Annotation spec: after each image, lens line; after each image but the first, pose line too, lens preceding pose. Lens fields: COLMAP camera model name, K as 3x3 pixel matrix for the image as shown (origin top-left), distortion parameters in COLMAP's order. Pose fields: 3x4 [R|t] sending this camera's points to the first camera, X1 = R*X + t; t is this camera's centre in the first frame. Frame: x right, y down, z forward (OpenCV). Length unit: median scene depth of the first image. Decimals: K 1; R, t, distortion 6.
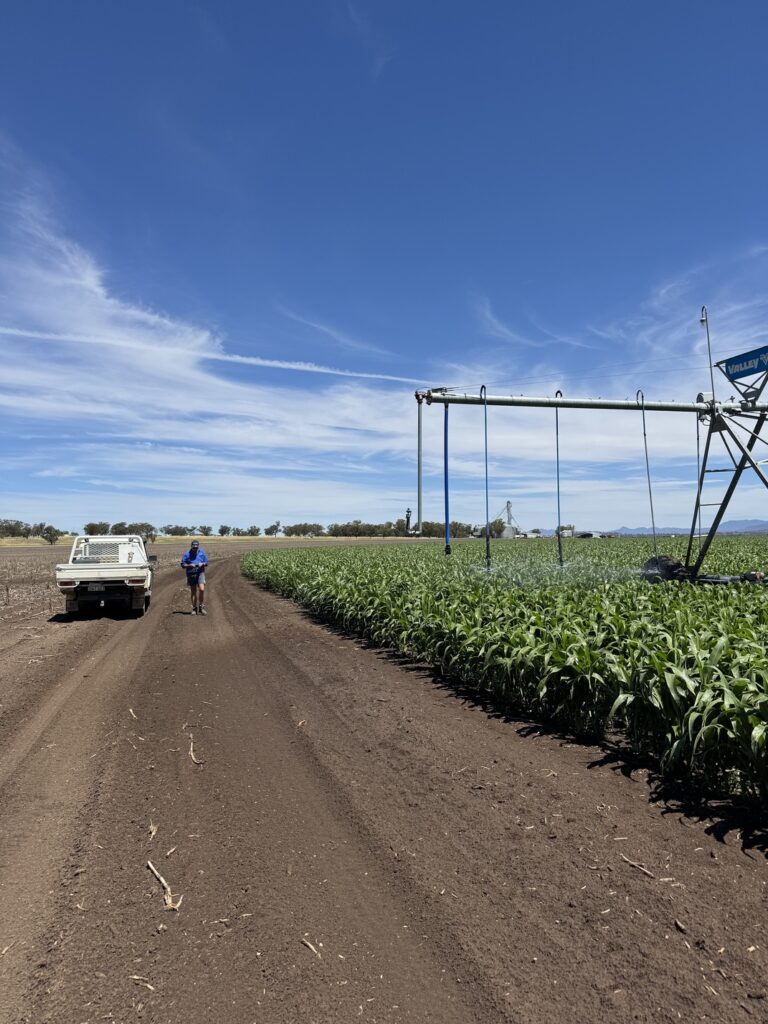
lens RADIAL K [[715.4, 0, 384.0], [0, 715.4, 512.0], [0, 0, 1]] dist [0.031038, 0.001145]
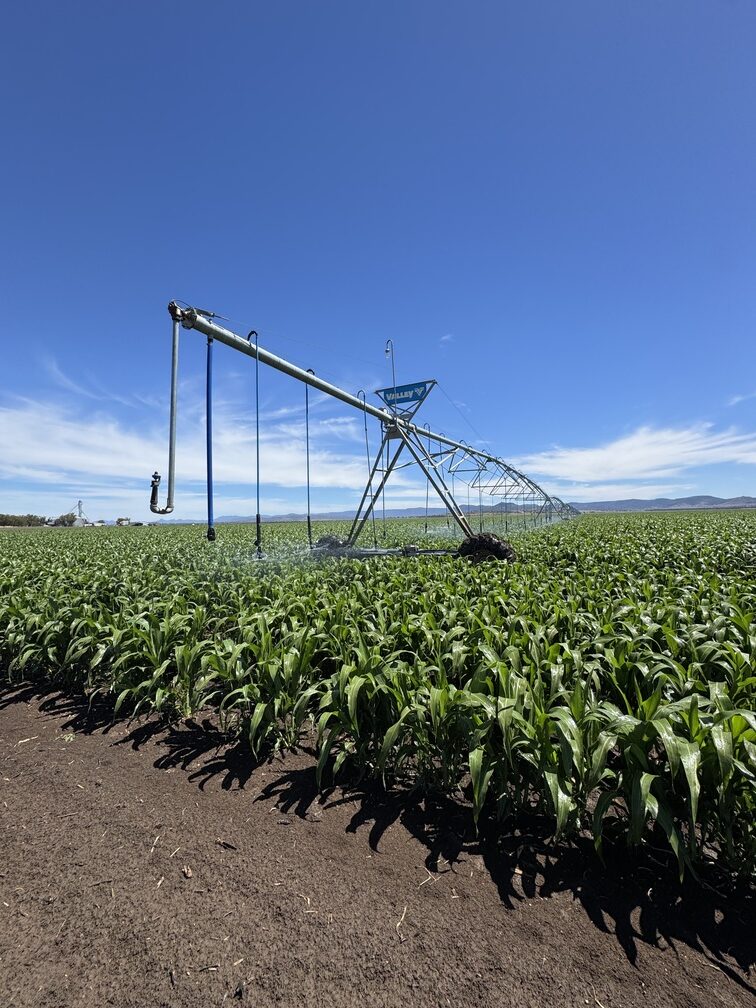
lens RADIAL K [[400.5, 0, 378.0], [0, 400.5, 504.0], [0, 0, 1]] dist [0.001234, 0.000076]
pose [[0.676155, 0.032194, 0.736056, -0.080530], [-0.018813, 0.999474, -0.026433, 0.024296], [-0.736519, 0.004025, 0.676405, 0.499568]]
